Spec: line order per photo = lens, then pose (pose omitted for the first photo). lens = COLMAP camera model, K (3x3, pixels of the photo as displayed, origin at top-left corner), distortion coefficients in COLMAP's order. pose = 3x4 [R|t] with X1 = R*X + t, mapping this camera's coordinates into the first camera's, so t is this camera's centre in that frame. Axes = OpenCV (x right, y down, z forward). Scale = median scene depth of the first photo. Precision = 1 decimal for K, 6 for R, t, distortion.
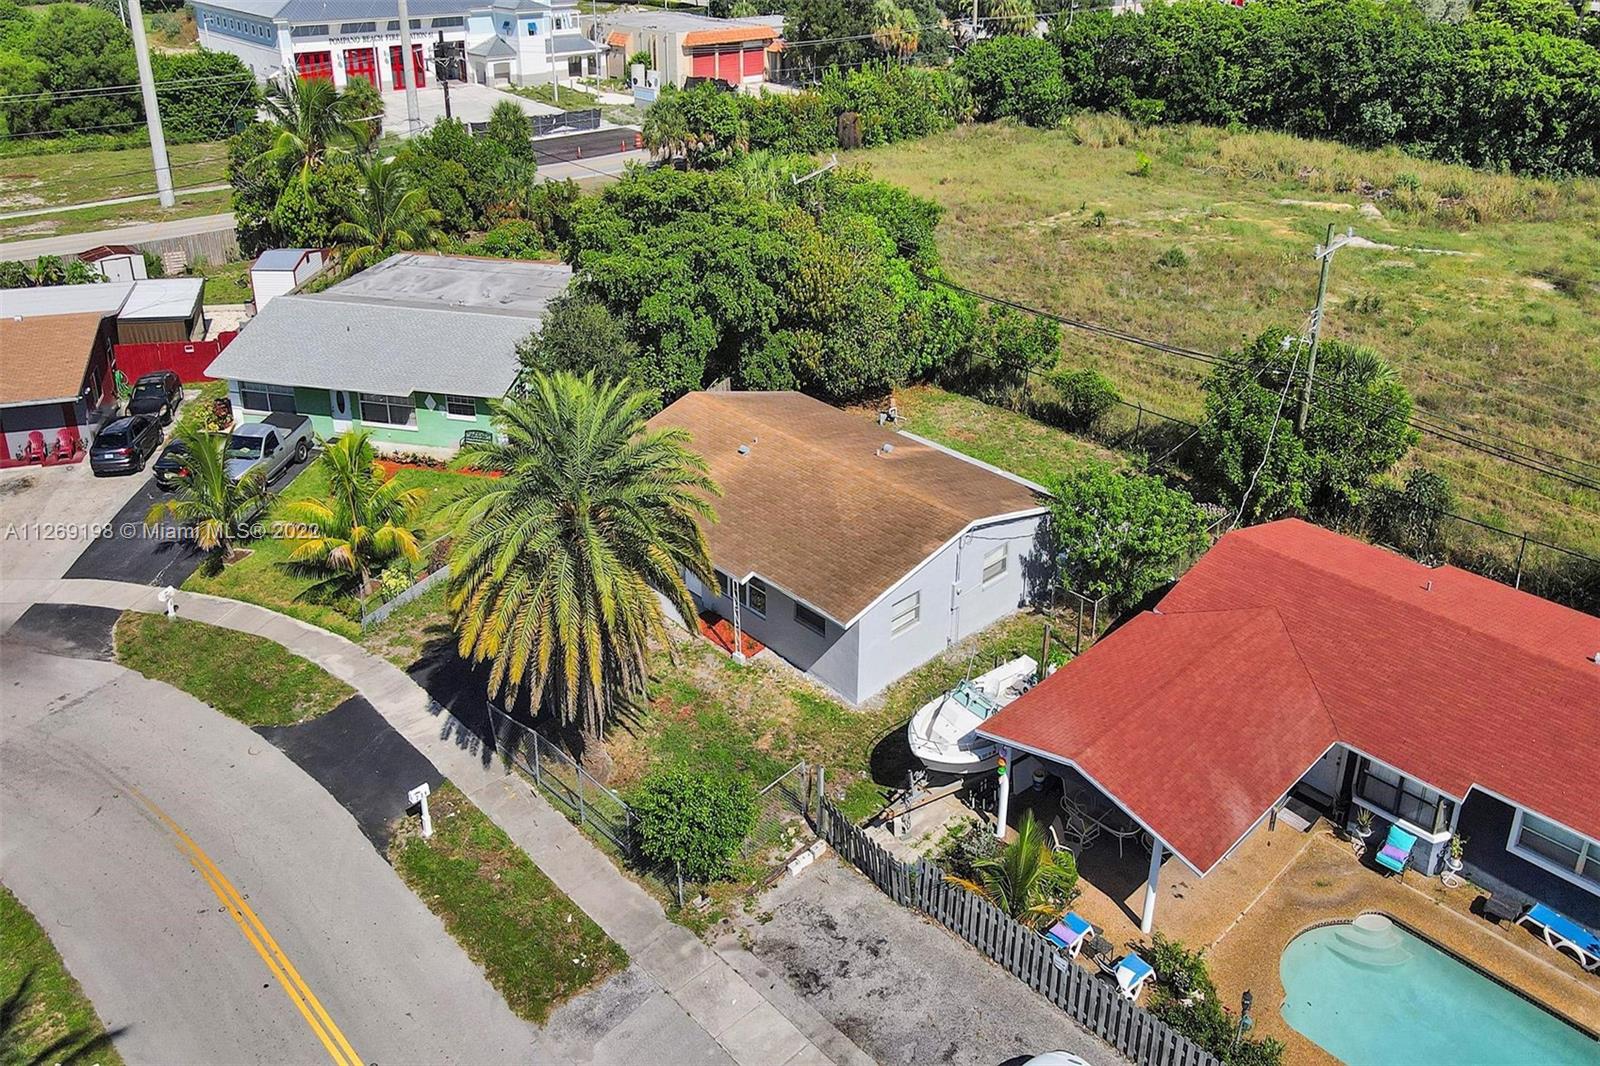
lens RADIAL K [[1142.0, 0, 796.3], [0, 1142.0, 536.6], [0, 0, 1]] dist [0.016246, 0.002194]
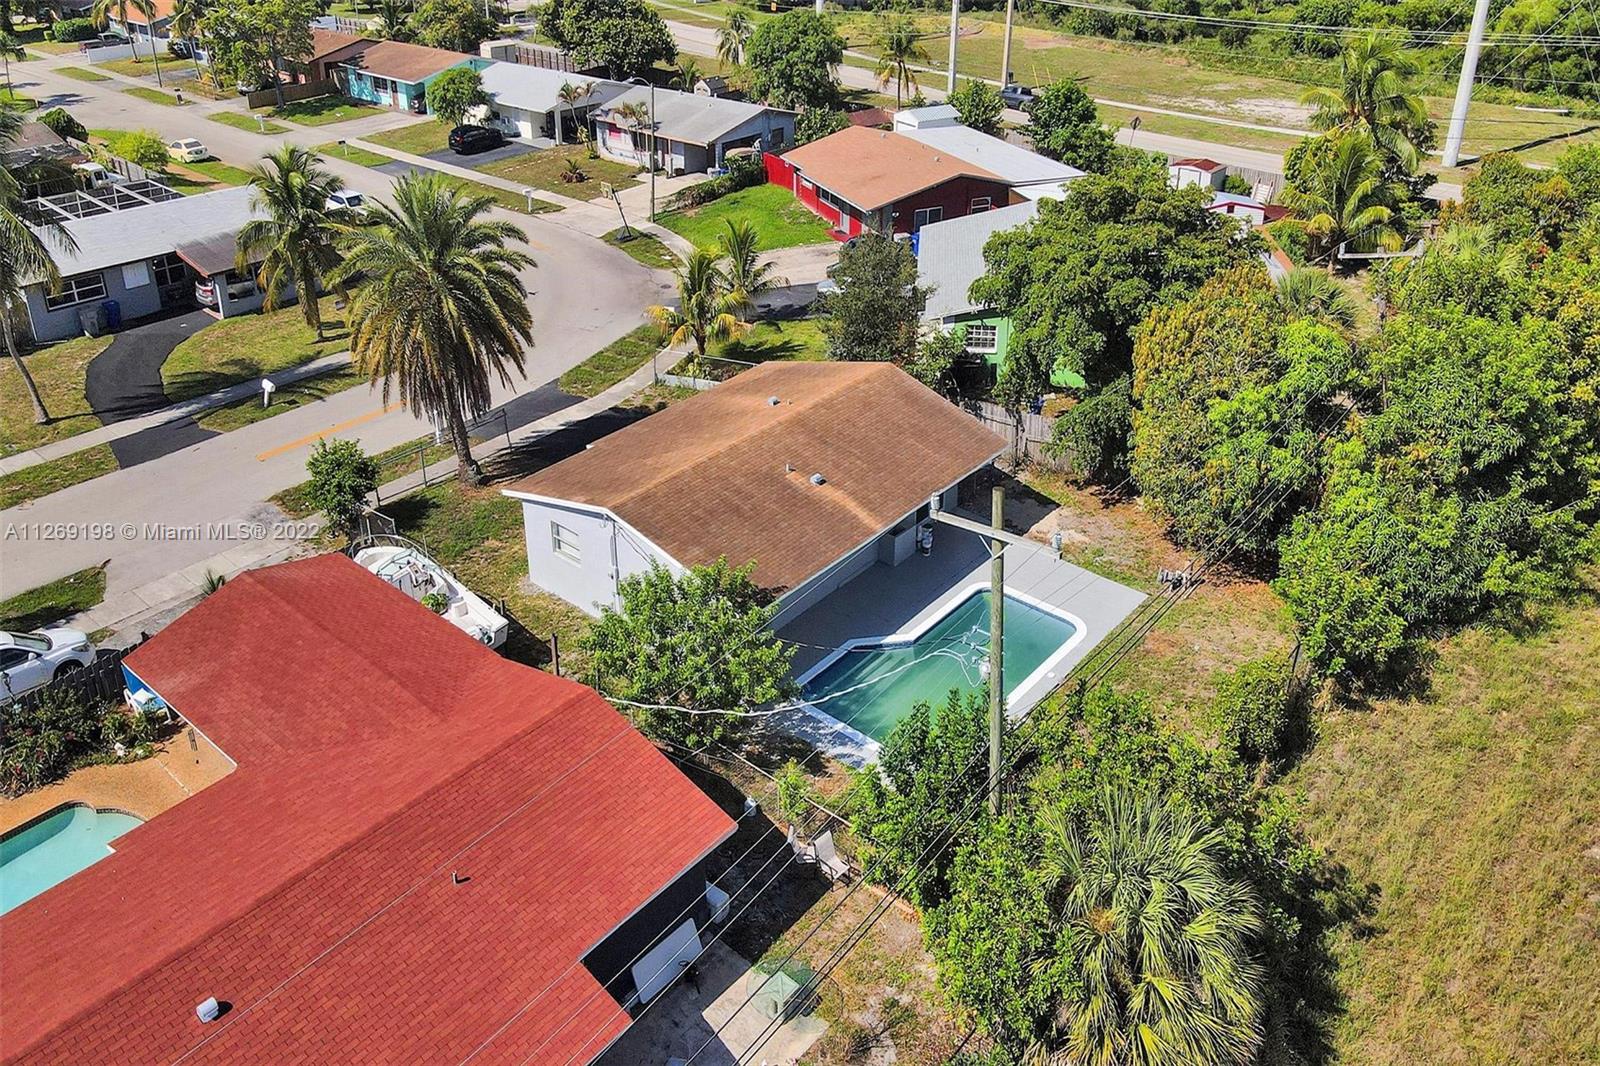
lens RADIAL K [[1142.0, 0, 796.3], [0, 1142.0, 536.6], [0, 0, 1]] dist [0.016246, 0.002194]
pose [[0.098225, 0.516427, -0.850679, 0.371215], [-0.485996, 0.770839, 0.411842, -0.173835], [0.868423, 0.372974, 0.326697, 0.316445]]
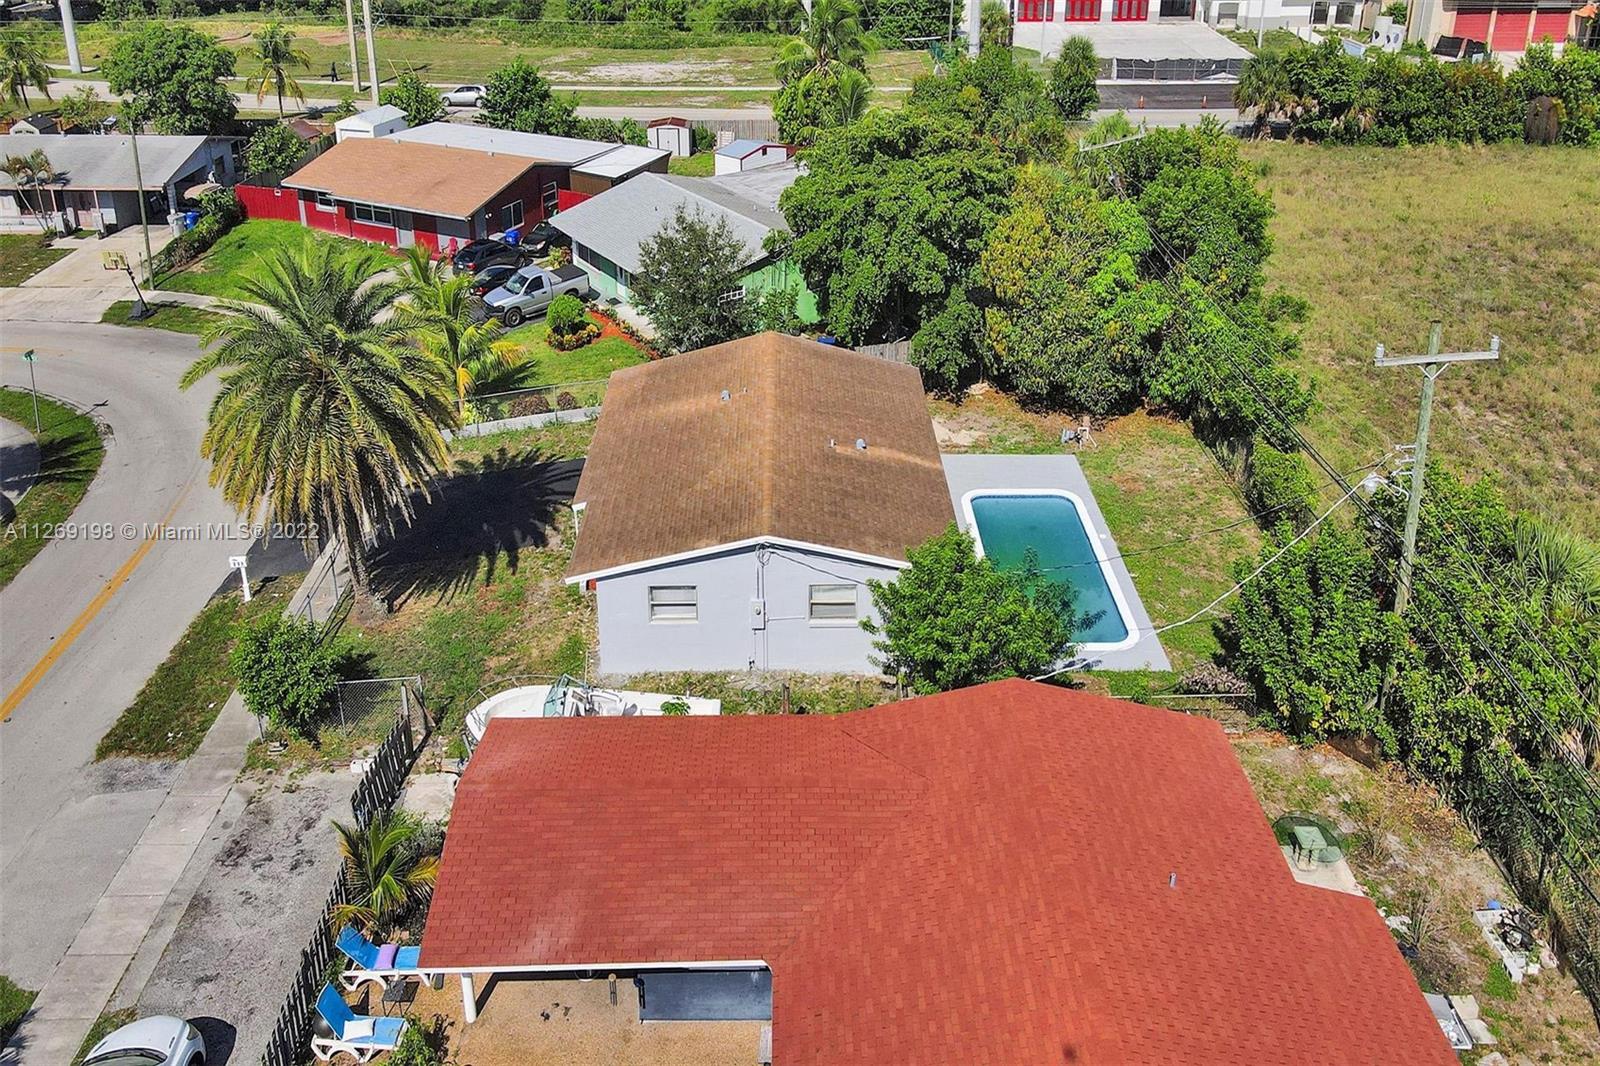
lens RADIAL K [[1163.7, 0, 802.6], [0, 1163.7, 446.0], [0, 0, 1]] dist [0.015552, 0.003621]
pose [[0.731388, 0.314914, -0.604897, 0.257210], [-0.330011, 0.939660, 0.090174, -0.062161], [0.596795, 0.133671, 0.791181, 0.120041]]
